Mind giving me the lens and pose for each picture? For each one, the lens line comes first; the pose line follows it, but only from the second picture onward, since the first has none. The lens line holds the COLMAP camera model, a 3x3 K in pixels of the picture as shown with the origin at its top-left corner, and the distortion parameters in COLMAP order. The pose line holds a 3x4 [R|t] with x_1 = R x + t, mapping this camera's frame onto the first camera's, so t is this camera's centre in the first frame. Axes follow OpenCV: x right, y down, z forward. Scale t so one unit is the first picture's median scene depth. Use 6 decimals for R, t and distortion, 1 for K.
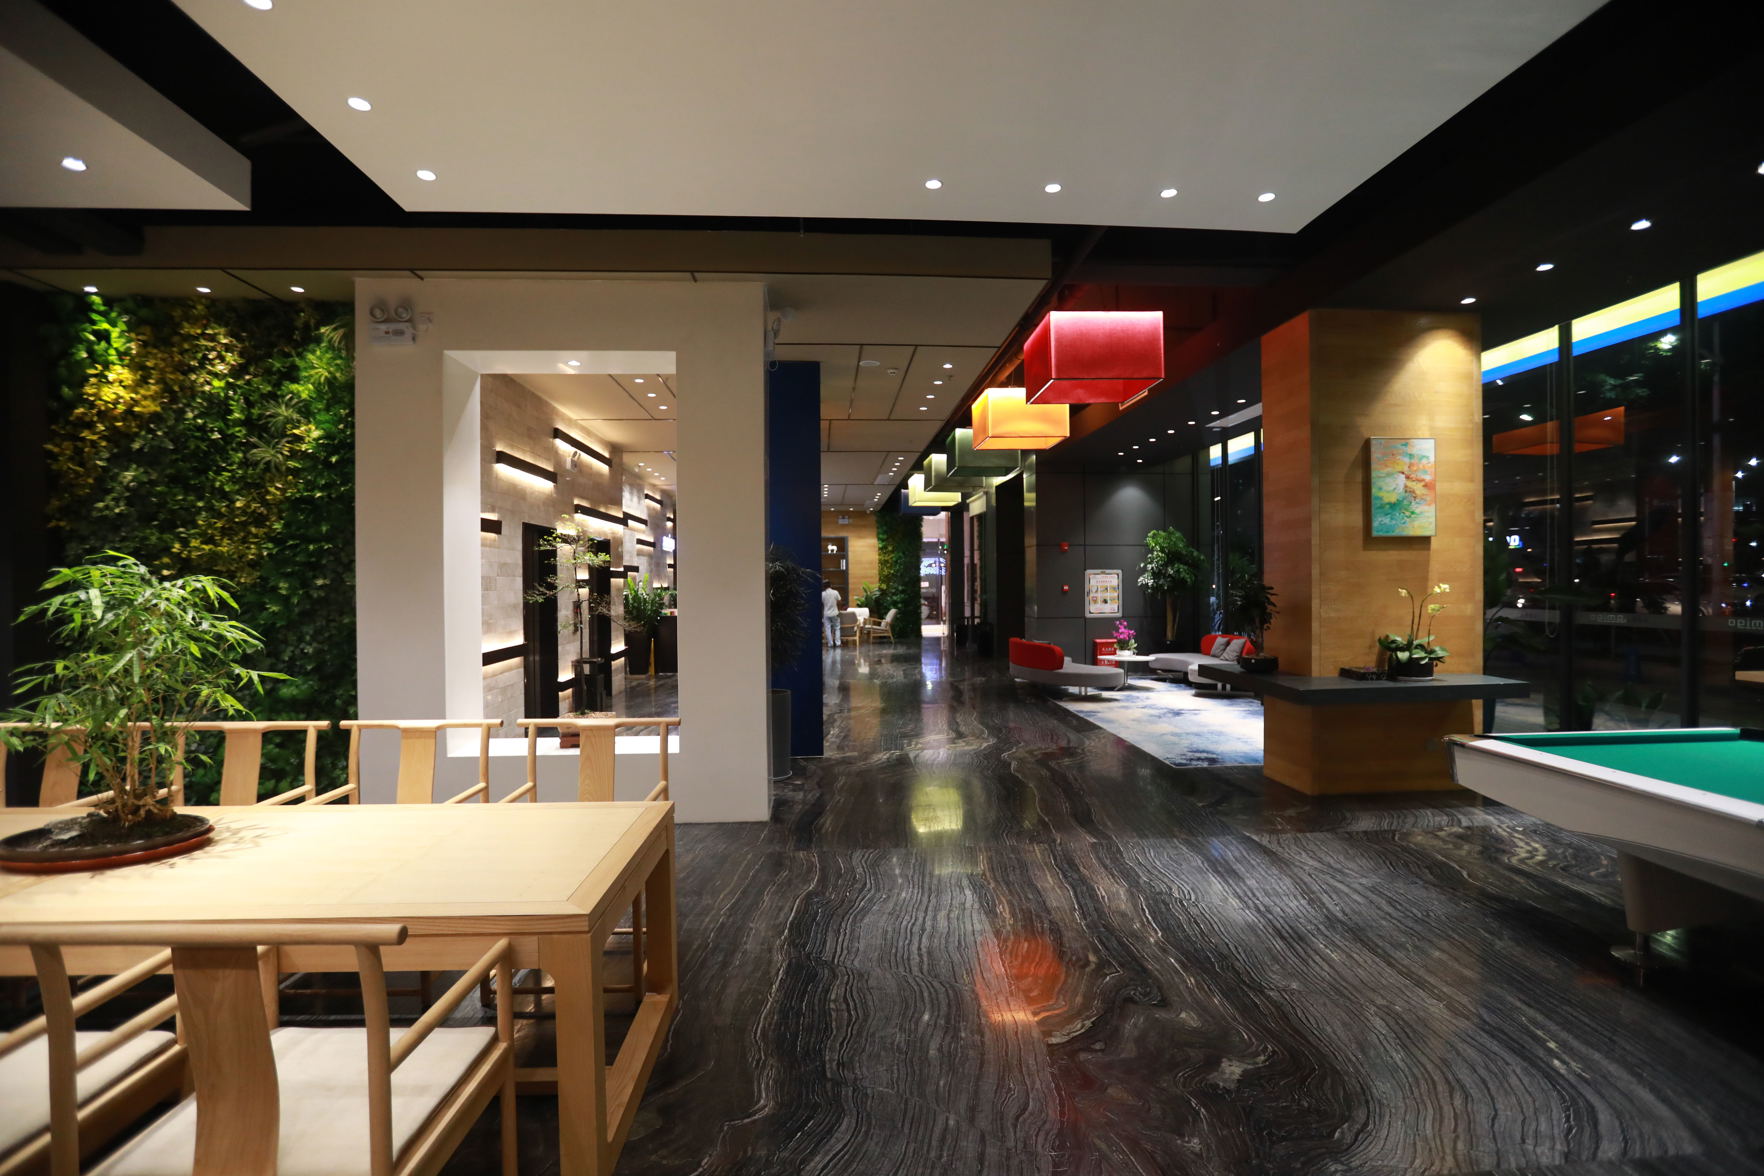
lens RADIAL K [[800.6, 0, 876.7], [0, 800.6, 584.5], [0, 0, 1]] dist [-0.032760, 0.006778]
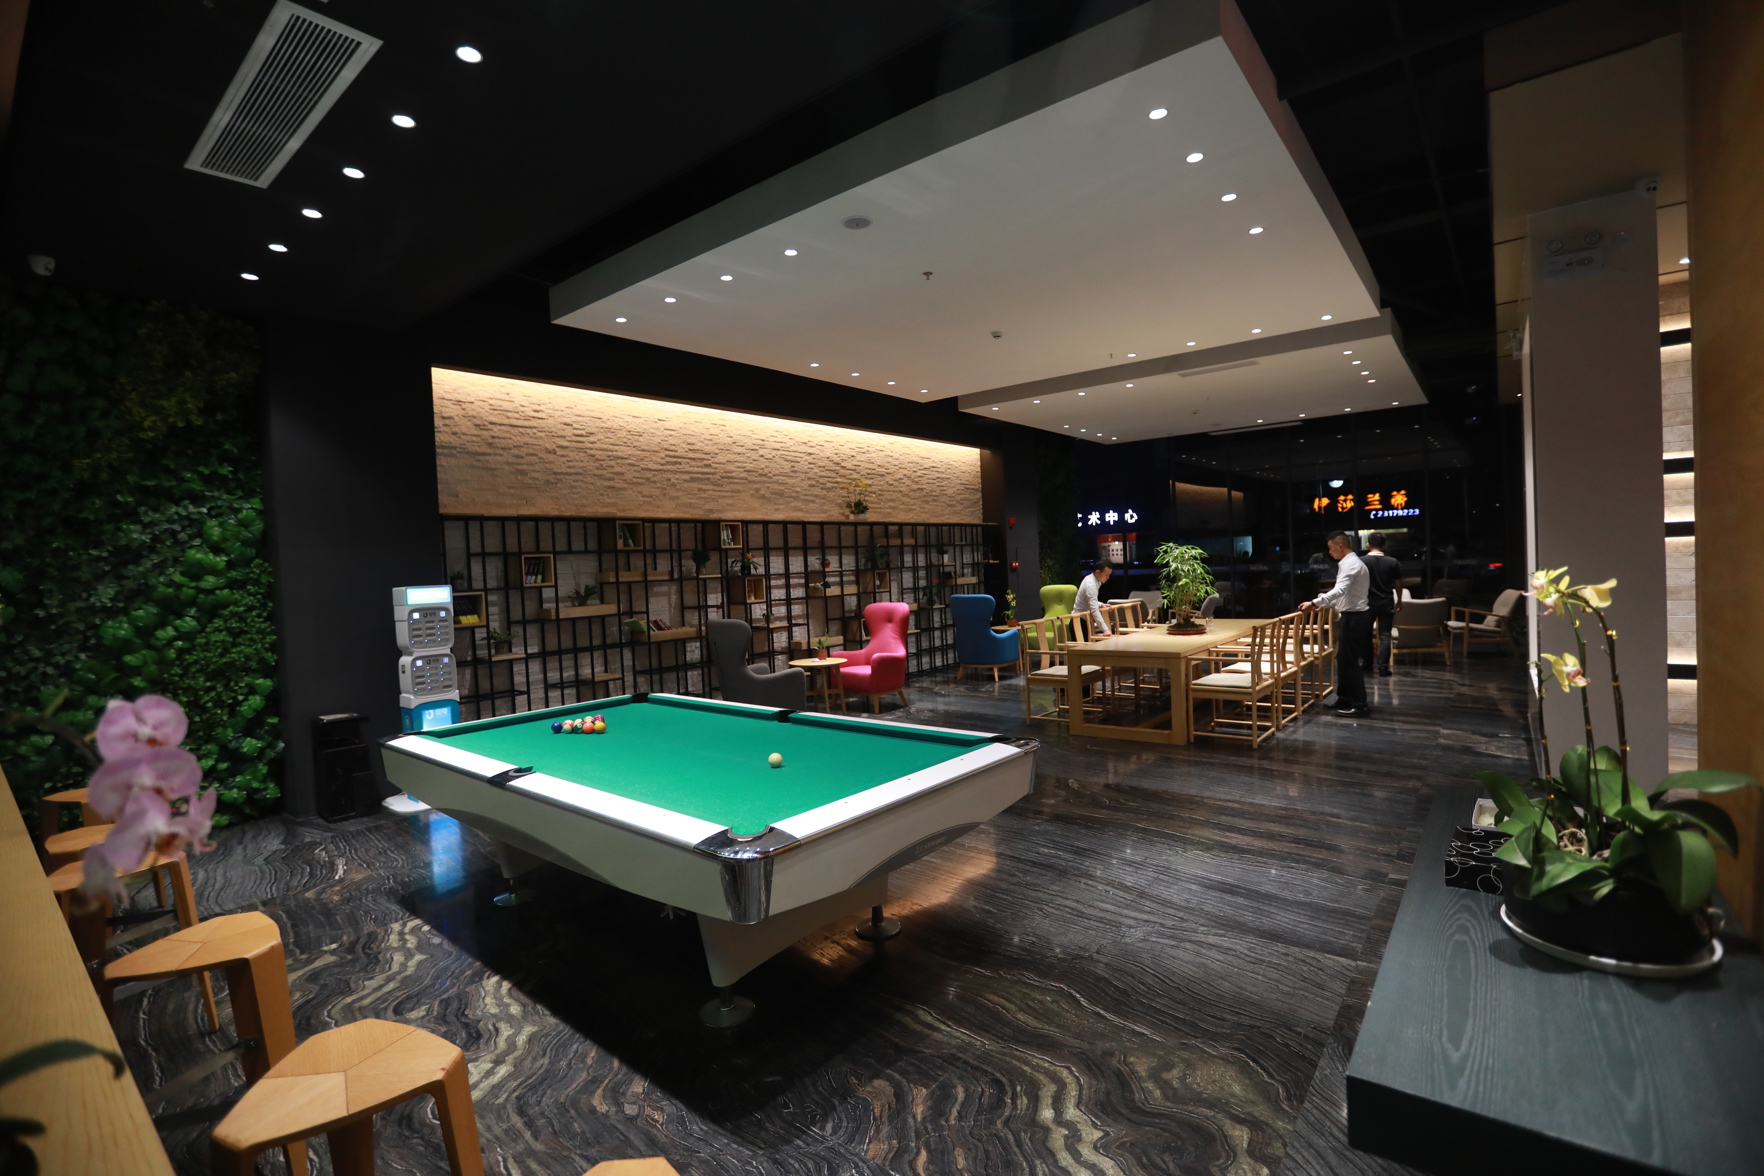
lens RADIAL K [[800.6, 0, 872.4], [0, 800.6, 584.5], [0, 0, 1]] dist [-0.032760, 0.006778]
pose [[-0.684579, 0.057255, -0.726687, 1.184031], [0.051625, 0.998215, 0.030015, -0.013655], [0.727108, -0.016968, -0.686313, 1.181674]]
